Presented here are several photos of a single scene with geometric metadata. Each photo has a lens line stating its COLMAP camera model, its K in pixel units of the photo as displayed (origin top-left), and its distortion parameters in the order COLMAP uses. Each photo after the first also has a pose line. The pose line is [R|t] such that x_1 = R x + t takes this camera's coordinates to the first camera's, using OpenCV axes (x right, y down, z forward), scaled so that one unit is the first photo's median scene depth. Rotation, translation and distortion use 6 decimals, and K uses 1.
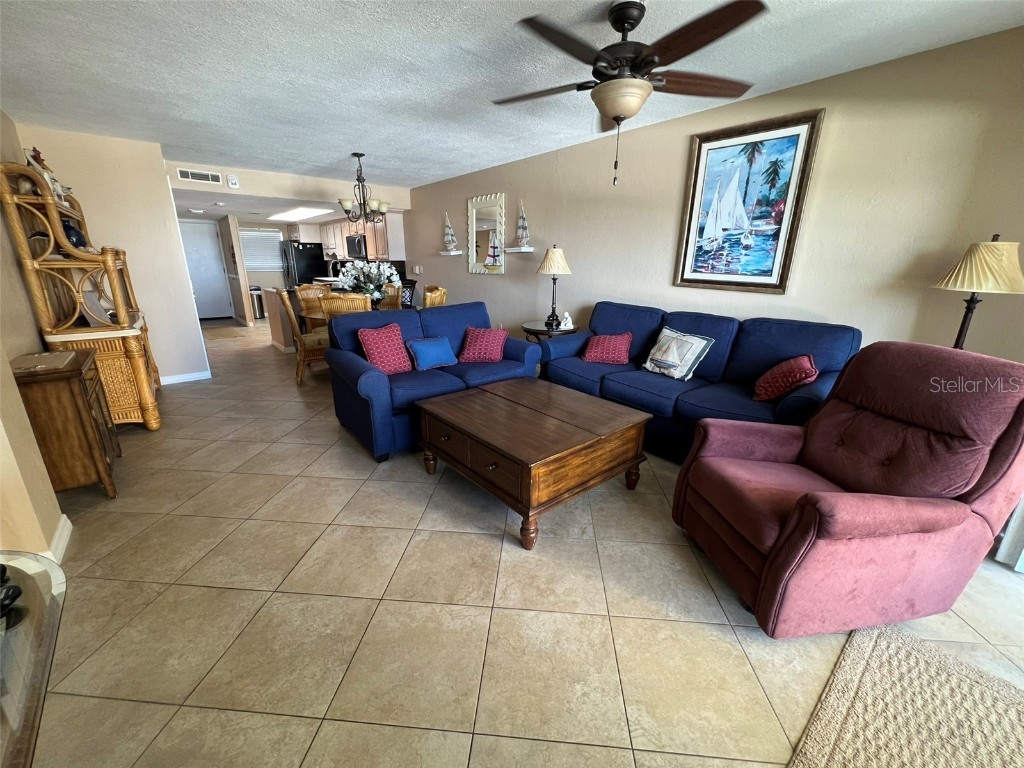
lens RADIAL K [[411.4, 0, 513.1], [0, 411.4, 387.4], [0, 0, 1]] dist [-0.002223, 0.000027]
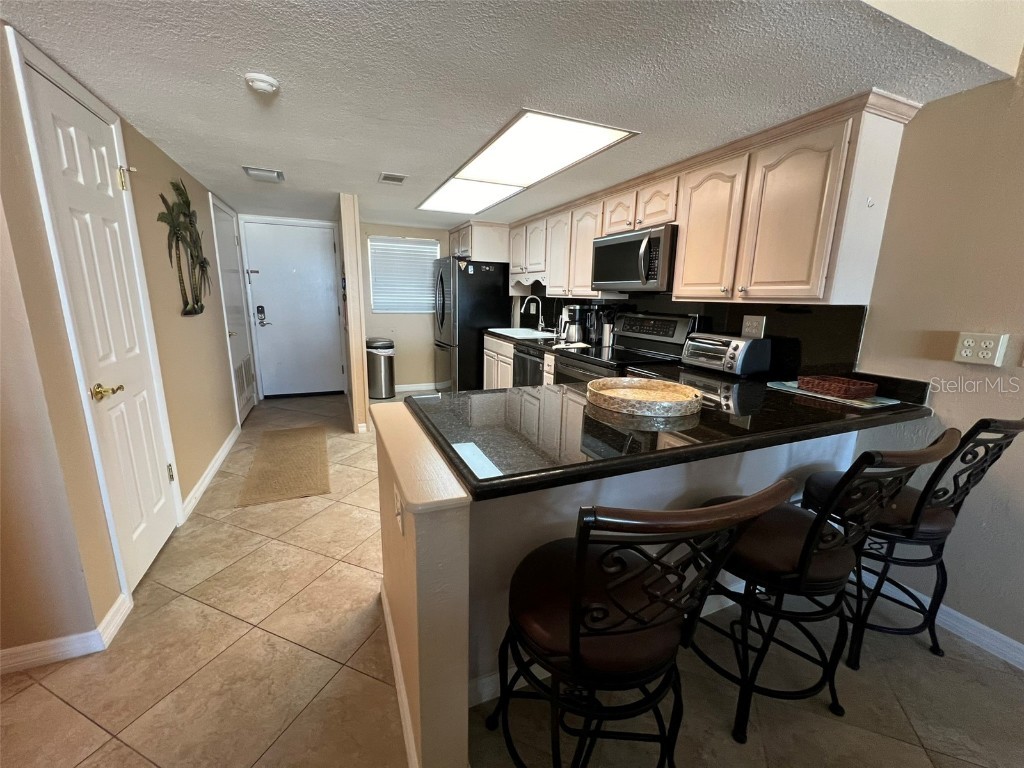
lens RADIAL K [[411.4, 0, 510.4], [0, 411.4, 383.8], [0, 0, 1]] dist [-0.002223, 0.000027]
pose [[0.956067, 0.073090, -0.283892, -0.316361], [-0.096670, 0.992856, -0.069940, -0.170427], [0.276751, 0.094312, 0.956302, 0.540806]]
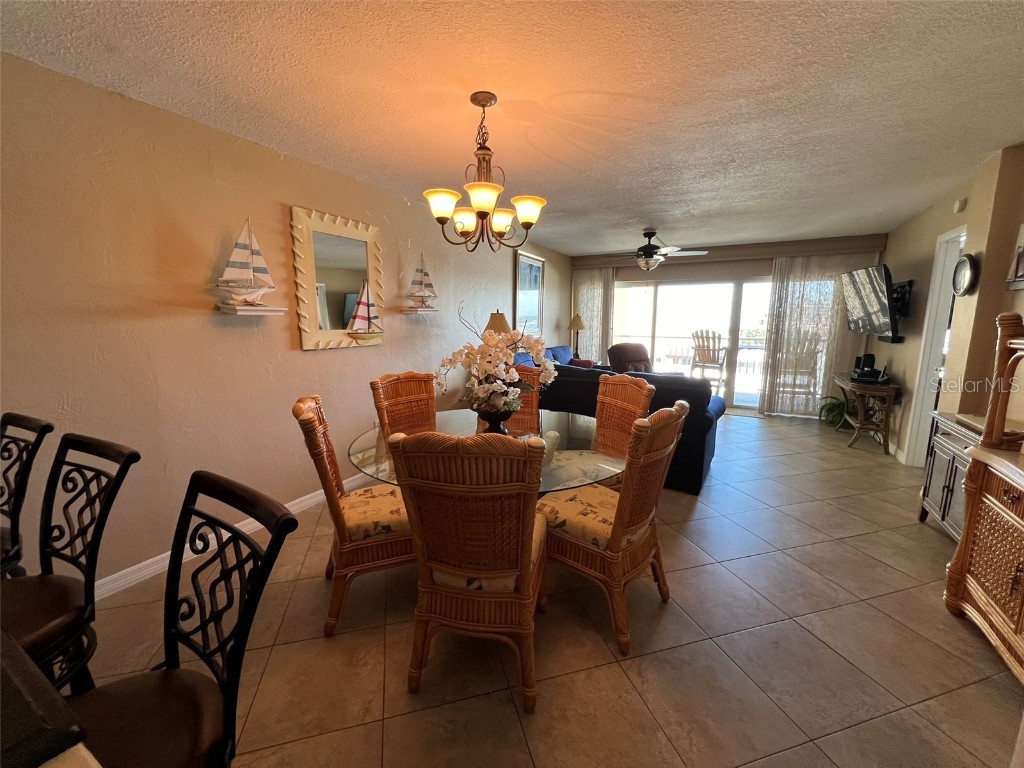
lens RADIAL K [[411.4, 0, 513.4], [0, 411.4, 382.1], [0, 0, 1]] dist [-0.002223, 0.000027]
pose [[-0.357172, -0.151463, 0.921676, -0.414856], [0.266542, 0.929206, 0.255992, -0.190764], [-0.895200, 0.337098, -0.291515, 0.588250]]
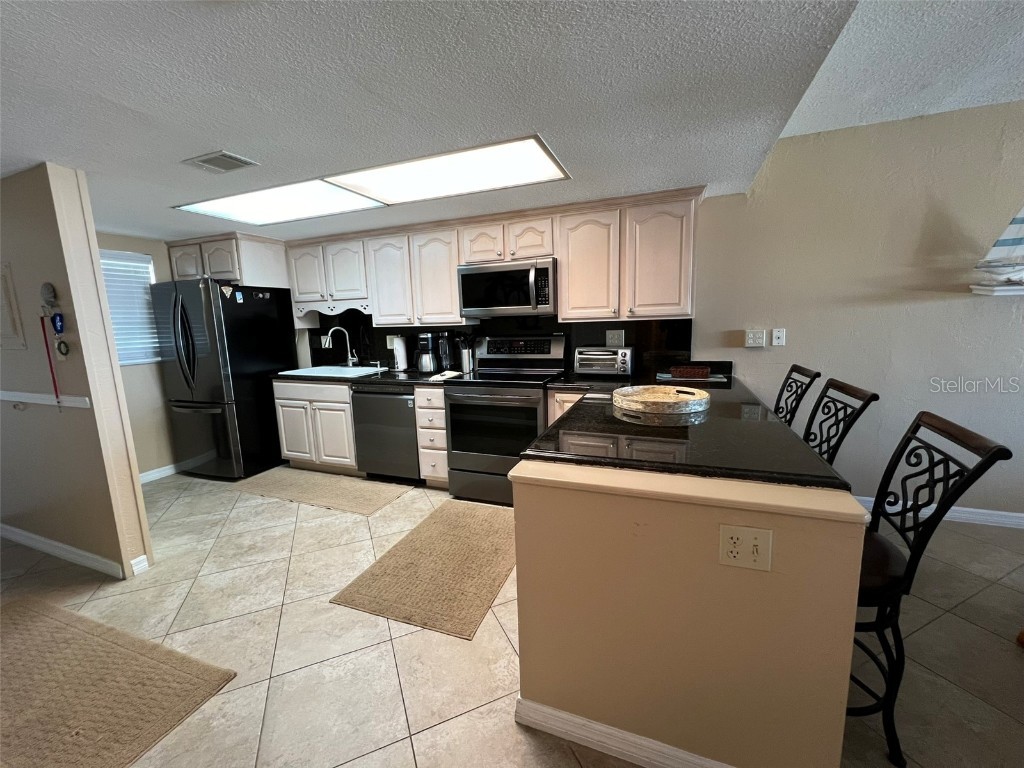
lens RADIAL K [[411.4, 0, 507.1], [0, 411.4, 383.4], [0, 0, 1]] dist [-0.002223, 0.000027]
pose [[0.880928, -0.108256, 0.460702, -0.487609], [0.172834, 0.979837, -0.100240, -0.184115], [-0.440561, 0.167930, 0.881876, 0.573619]]
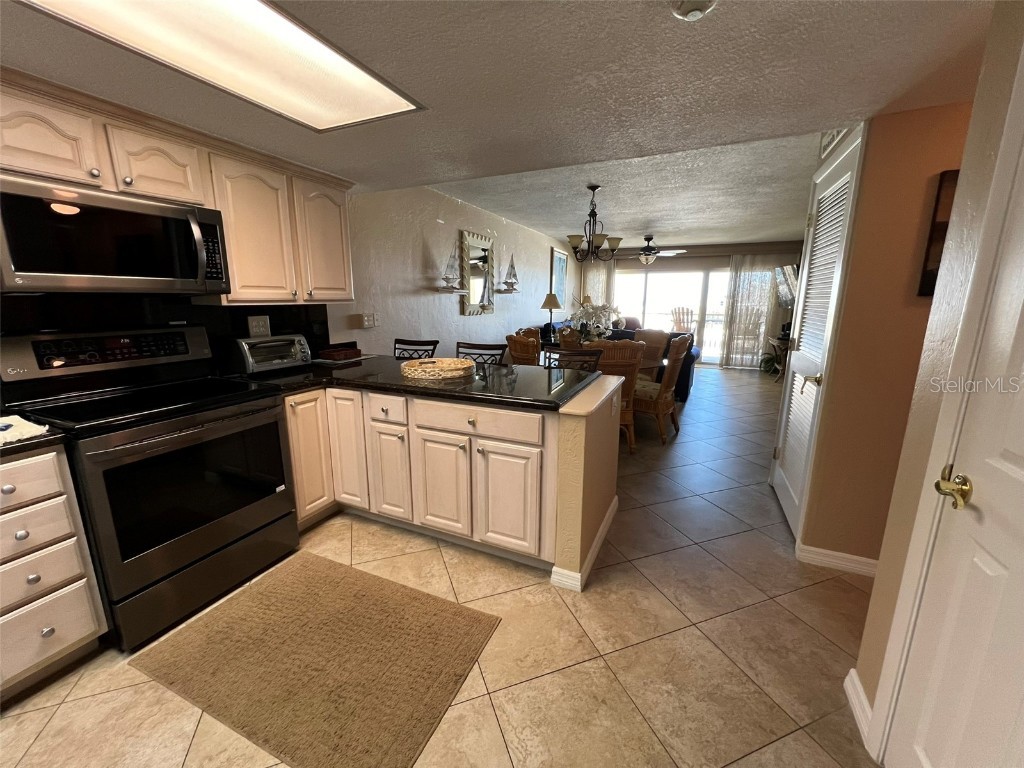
lens RADIAL K [[411.4, 0, 514.2], [0, 411.4, 383.5], [0, 0, 1]] dist [-0.002223, 0.000027]
pose [[-0.429969, -0.190956, 0.882419, -0.579204], [0.254588, 0.912070, 0.321424, -0.250370], [-0.866205, 0.362856, -0.343546, 0.790677]]
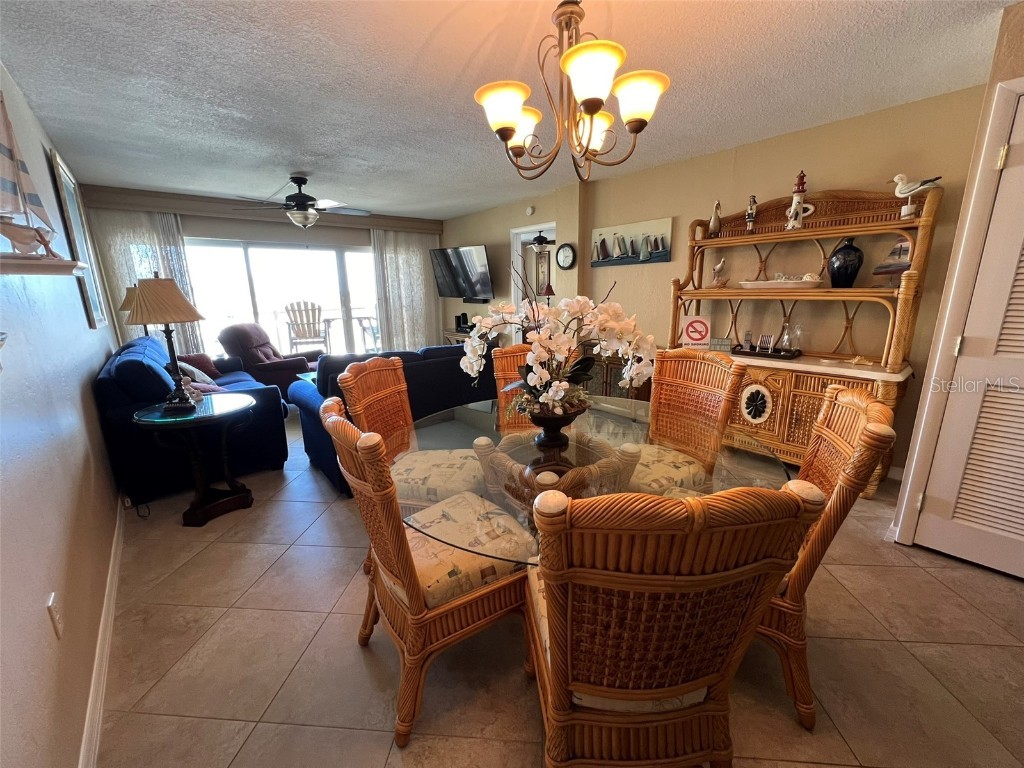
lens RADIAL K [[411.4, 0, 509.0], [0, 411.4, 382.9], [0, 0, 1]] dist [-0.002223, 0.000027]
pose [[-0.999950, 0.007912, 0.006132, -0.168542], [0.009917, 0.866131, 0.499718, -0.214000], [-0.001358, 0.499754, -0.866167, 0.679997]]
